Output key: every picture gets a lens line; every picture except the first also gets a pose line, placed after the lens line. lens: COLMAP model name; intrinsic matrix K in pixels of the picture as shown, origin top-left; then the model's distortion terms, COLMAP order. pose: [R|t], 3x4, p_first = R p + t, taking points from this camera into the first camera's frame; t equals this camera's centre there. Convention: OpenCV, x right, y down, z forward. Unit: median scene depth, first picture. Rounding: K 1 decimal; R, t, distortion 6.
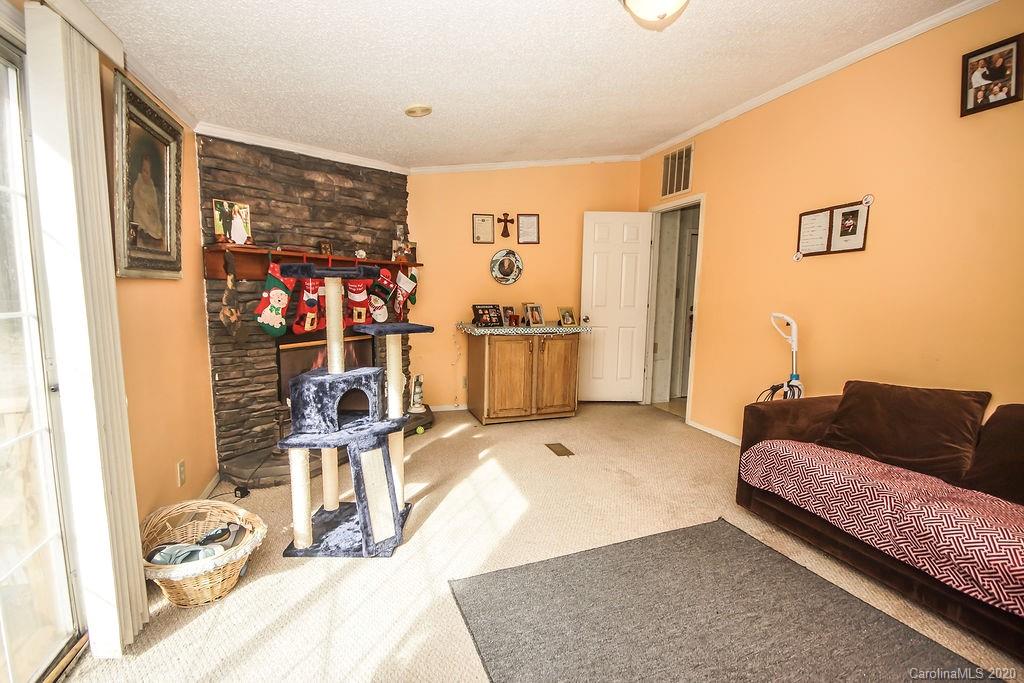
lens RADIAL K [[454.9, 0, 508.3], [0, 454.9, 345.5], [0, 0, 1]] dist [-0.002487, -0.001353]
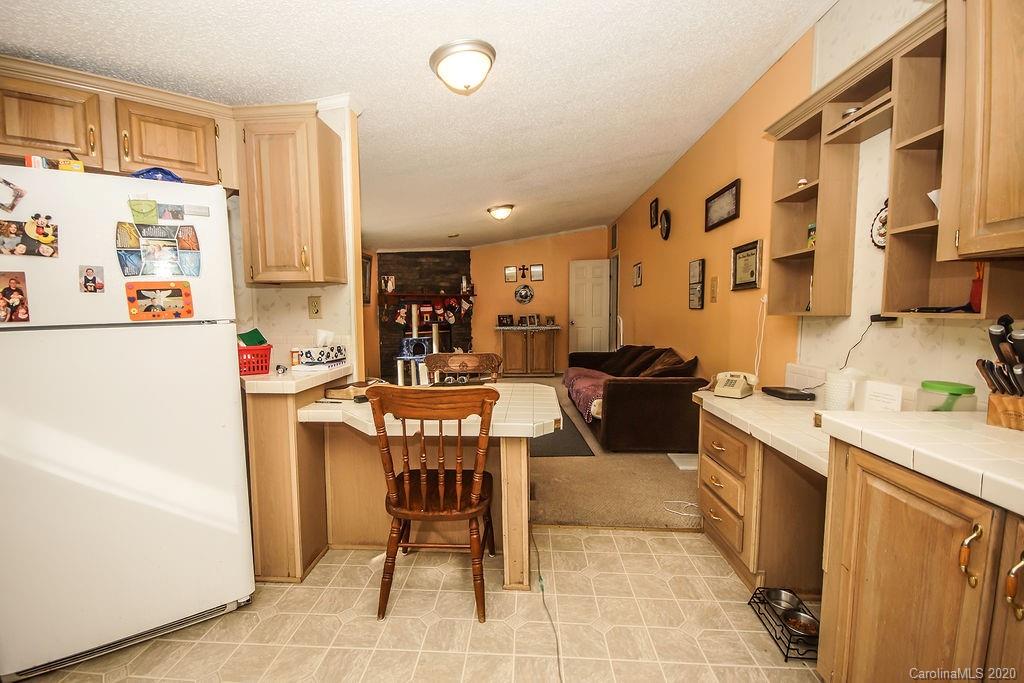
lens RADIAL K [[454.9, 0, 501.8], [0, 454.9, 343.3], [0, 0, 1]] dist [-0.002487, -0.001353]
pose [[0.937007, 0.005441, -0.349268, 0.669899], [-0.020899, 0.998961, -0.040503, 0.118668], [0.348685, 0.045251, 0.936147, -0.875648]]
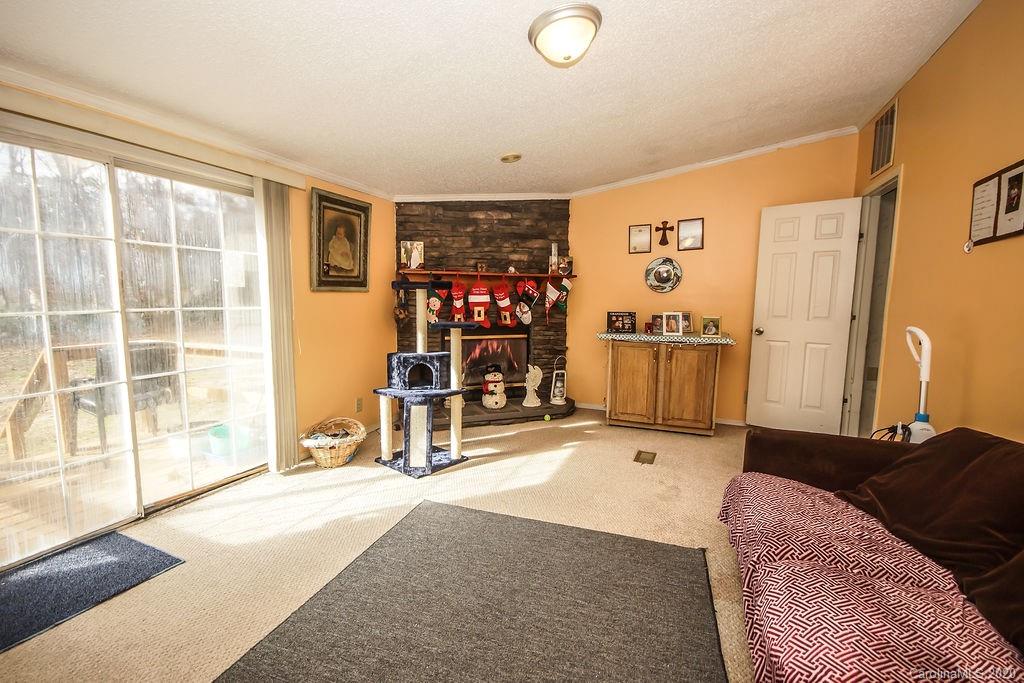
lens RADIAL K [[454.9, 0, 493.9], [0, 454.9, 346.5], [0, 0, 1]] dist [-0.002487, -0.001353]
pose [[0.749386, 0.065844, -0.658852, 0.471884], [-0.079253, 0.996809, 0.009475, 0.003593], [0.657374, 0.045116, 0.752213, 0.021752]]
